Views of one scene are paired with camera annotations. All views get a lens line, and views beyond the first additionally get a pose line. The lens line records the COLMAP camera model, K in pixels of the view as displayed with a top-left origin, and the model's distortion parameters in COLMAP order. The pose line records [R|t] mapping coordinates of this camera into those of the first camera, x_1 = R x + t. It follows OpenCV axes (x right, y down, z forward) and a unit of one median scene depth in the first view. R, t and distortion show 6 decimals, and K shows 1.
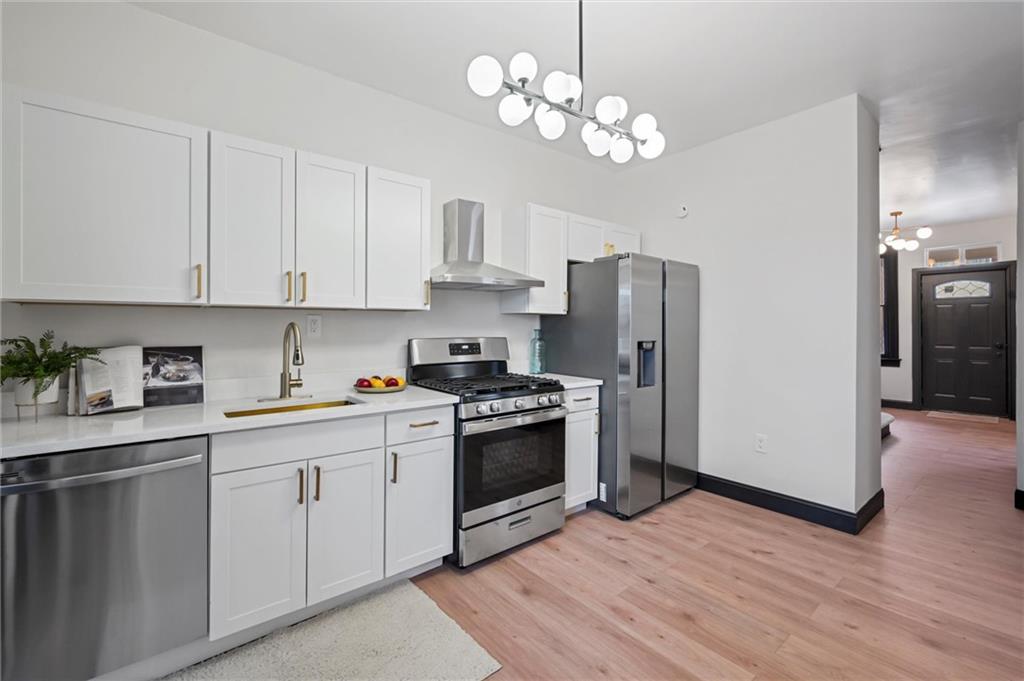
lens RADIAL K [[437.4, 0, 512.0], [0, 437.4, 327.9], [0, 0, 1]] dist [-0.011988, -0.000163]
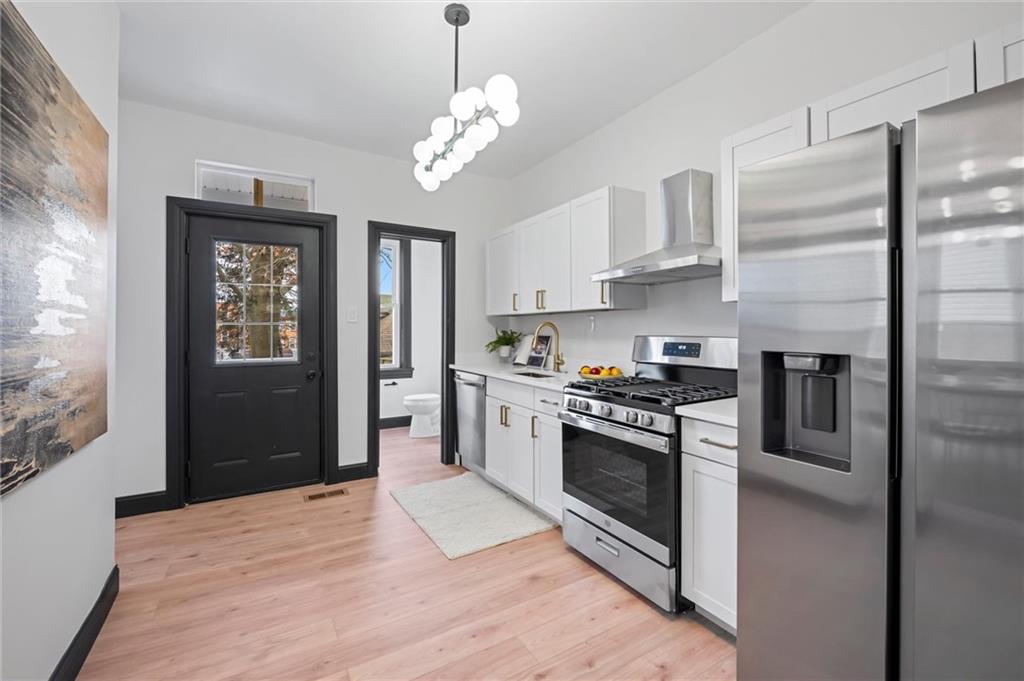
lens RADIAL K [[437.4, 0, 512.0], [0, 437.4, 327.9], [0, 0, 1]] dist [-0.011988, -0.000163]
pose [[-0.150442, 0.000363, -0.988619, 0.949489], [0.001244, 0.999999, 0.000178, 0.006976], [0.988618, -0.001203, -0.150442, 0.979142]]
